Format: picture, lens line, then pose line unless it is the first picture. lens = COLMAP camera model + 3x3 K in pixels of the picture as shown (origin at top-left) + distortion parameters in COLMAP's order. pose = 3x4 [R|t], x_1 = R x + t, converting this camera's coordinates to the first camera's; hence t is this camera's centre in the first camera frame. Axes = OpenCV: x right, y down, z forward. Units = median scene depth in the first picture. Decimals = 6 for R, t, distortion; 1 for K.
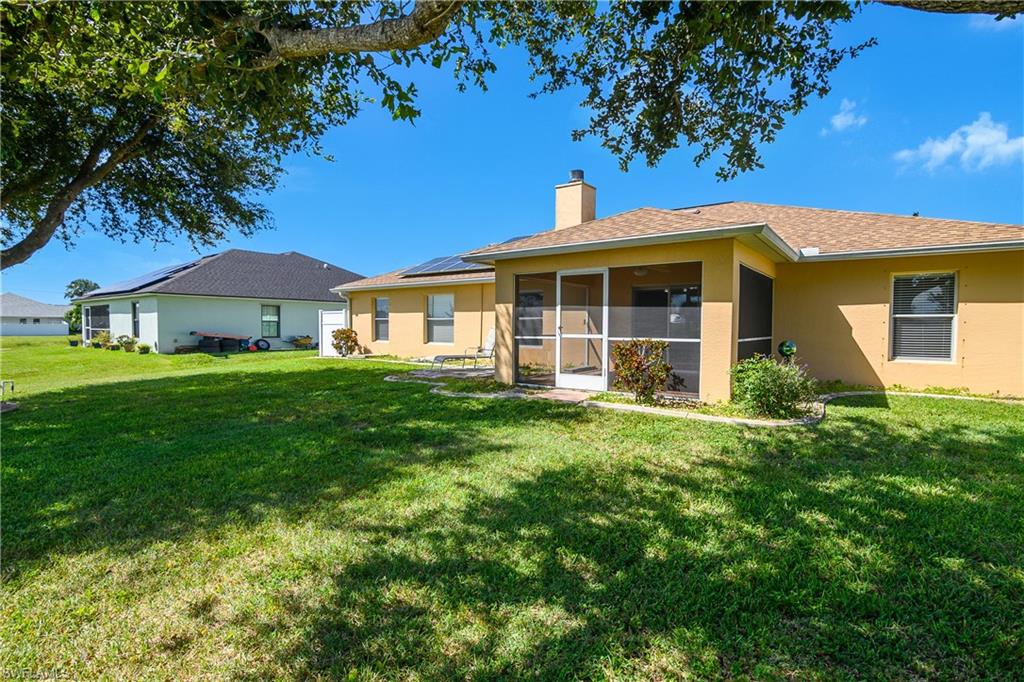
lens RADIAL K [[501.1, 0, 505.5], [0, 501.1, 344.6], [0, 0, 1]] dist [-0.022197, 0.000722]
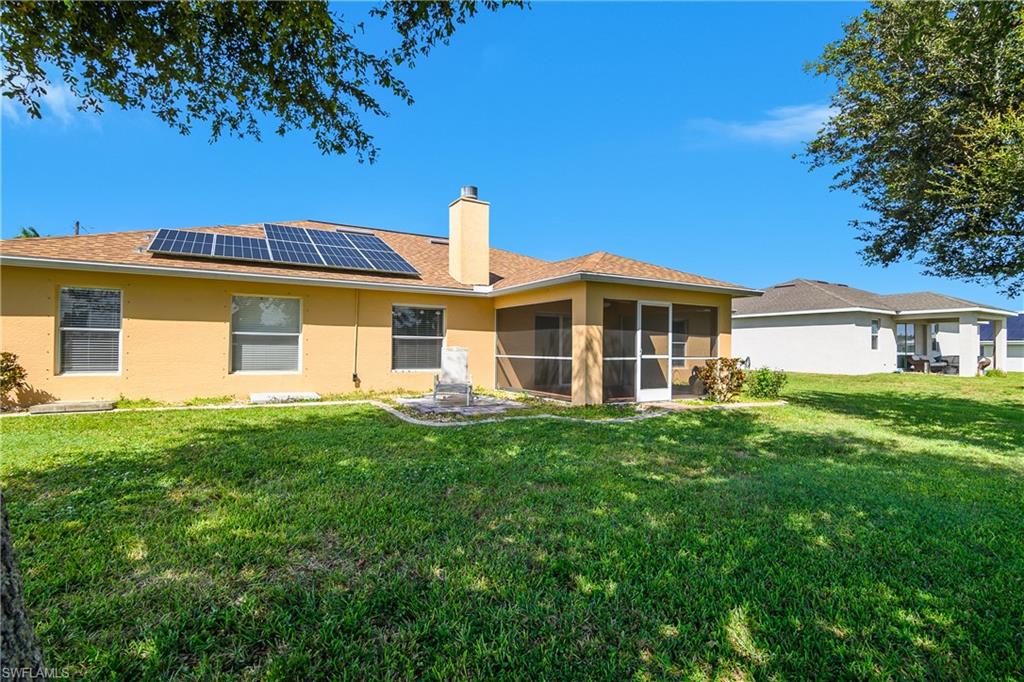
lens RADIAL K [[501.1, 0, 505.5], [0, 501.1, 344.6], [0, 0, 1]] dist [-0.022197, 0.000722]
pose [[0.378403, 0.005293, 0.925626, -0.762461], [0.024950, 0.999562, -0.015915, -0.024681], [-0.925305, 0.029117, 0.378105, 0.603107]]
